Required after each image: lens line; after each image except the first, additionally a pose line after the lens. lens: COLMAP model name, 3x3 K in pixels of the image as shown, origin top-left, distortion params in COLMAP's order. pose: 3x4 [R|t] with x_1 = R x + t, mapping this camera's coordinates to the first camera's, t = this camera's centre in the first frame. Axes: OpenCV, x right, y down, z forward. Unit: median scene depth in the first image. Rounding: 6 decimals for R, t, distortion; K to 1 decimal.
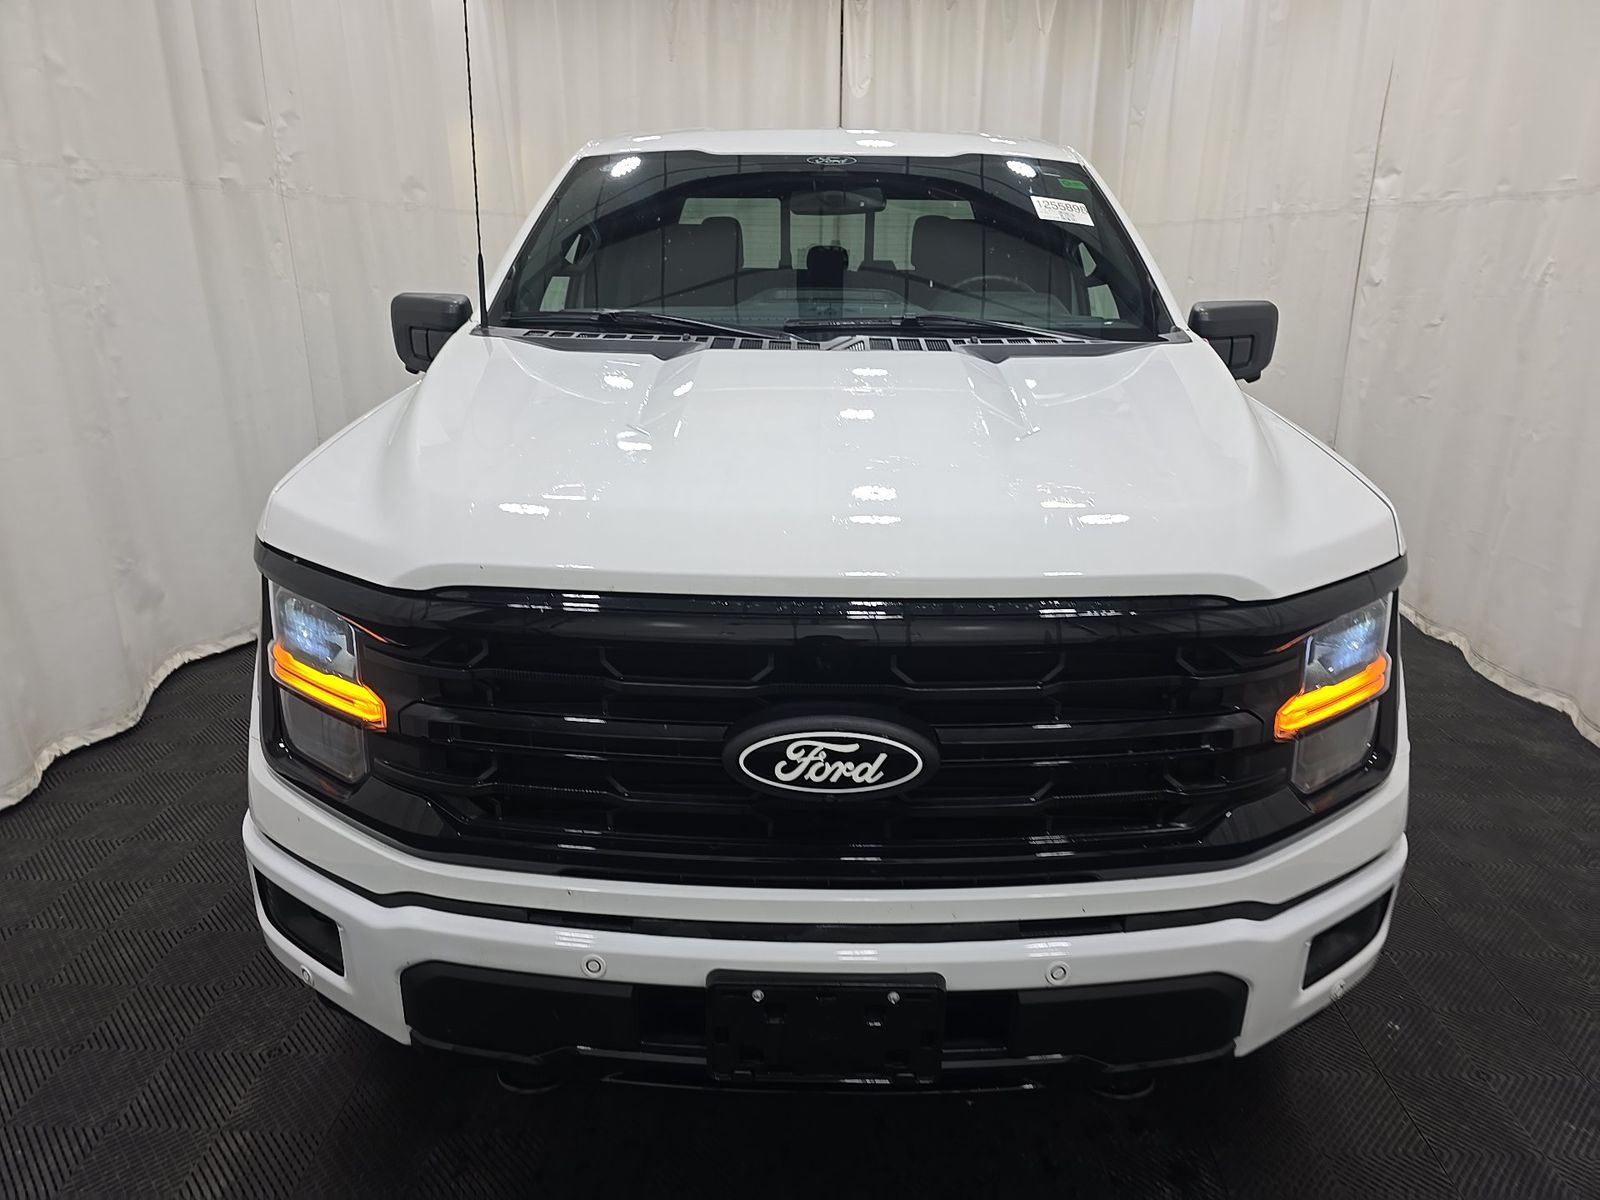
lens RADIAL K [[1070.4, 0, 800.0], [0, 1070.4, 600.0], [0, 0, 1]] dist [0.063793, -0.059318]
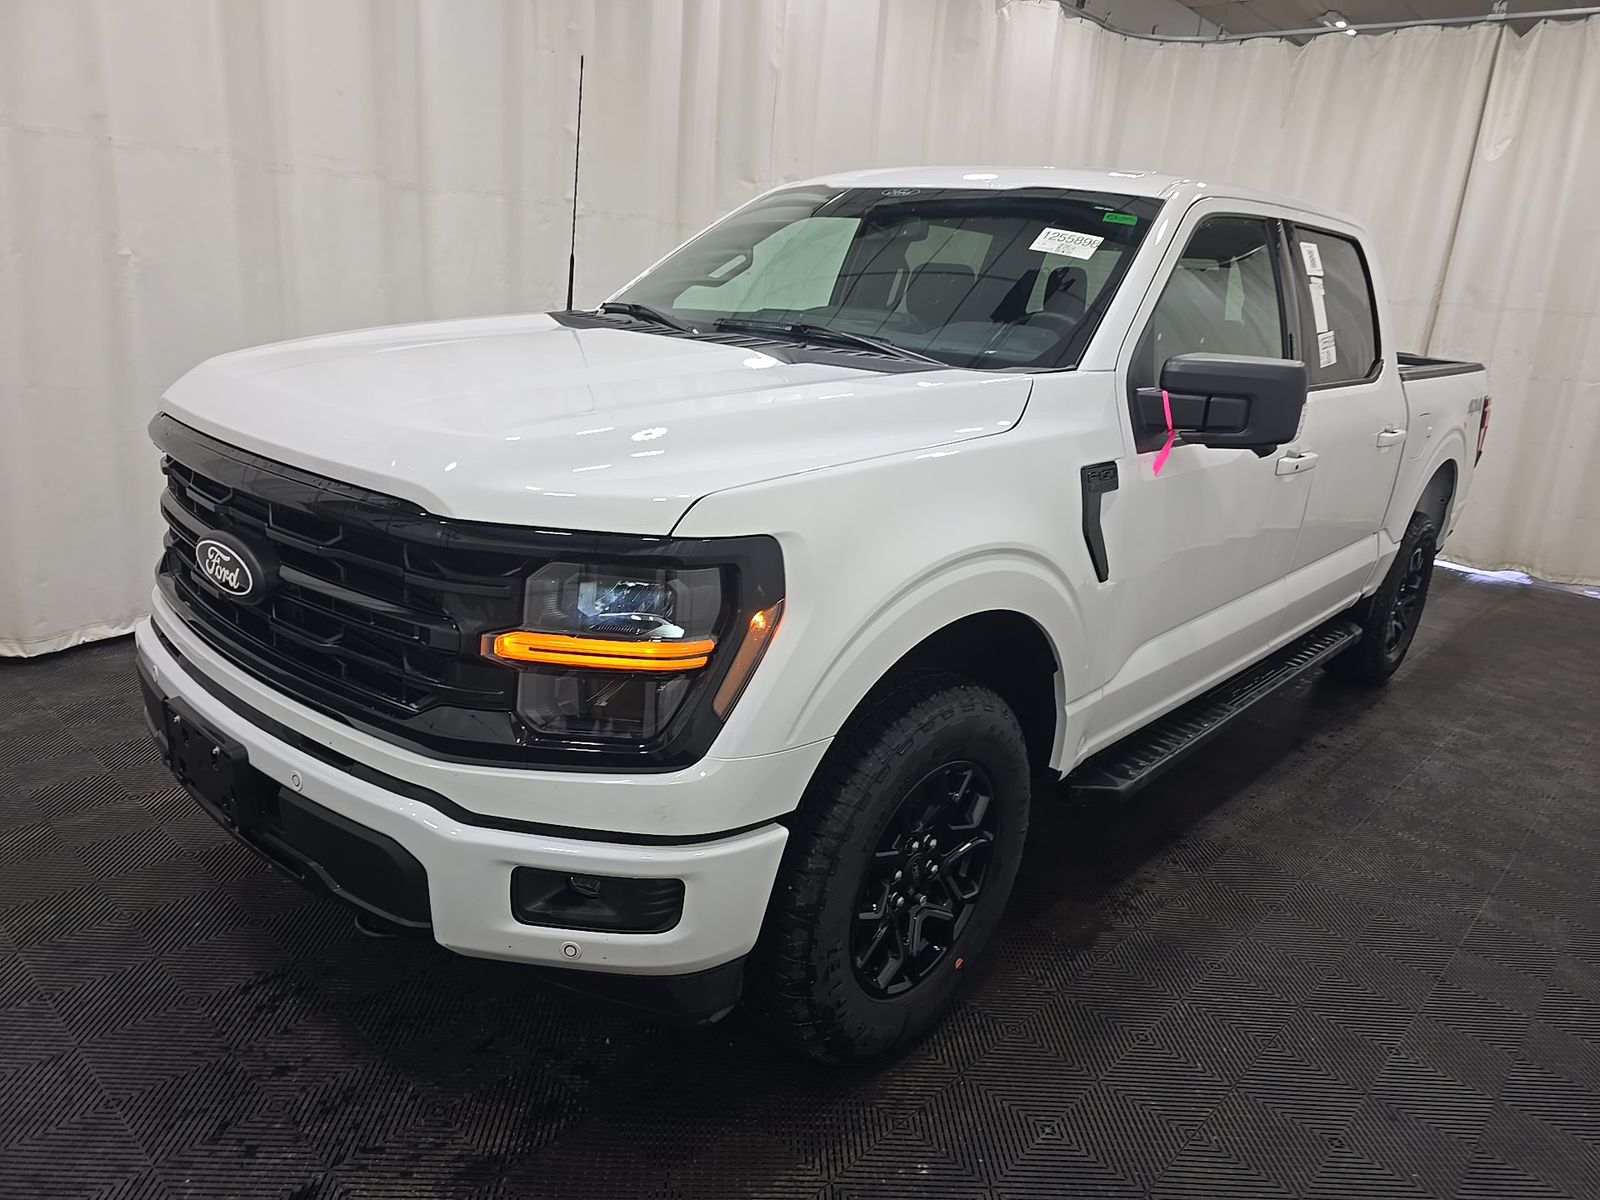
lens RADIAL K [[1070.4, 0, 800.0], [0, 1070.4, 600.0], [0, 0, 1]] dist [0.063793, -0.059318]
pose [[0.751762, 0.232983, -0.616906, 0.824348], [-0.275632, 0.960884, 0.027006, -0.028434], [0.599067, 0.149737, 0.786573, 0.198715]]
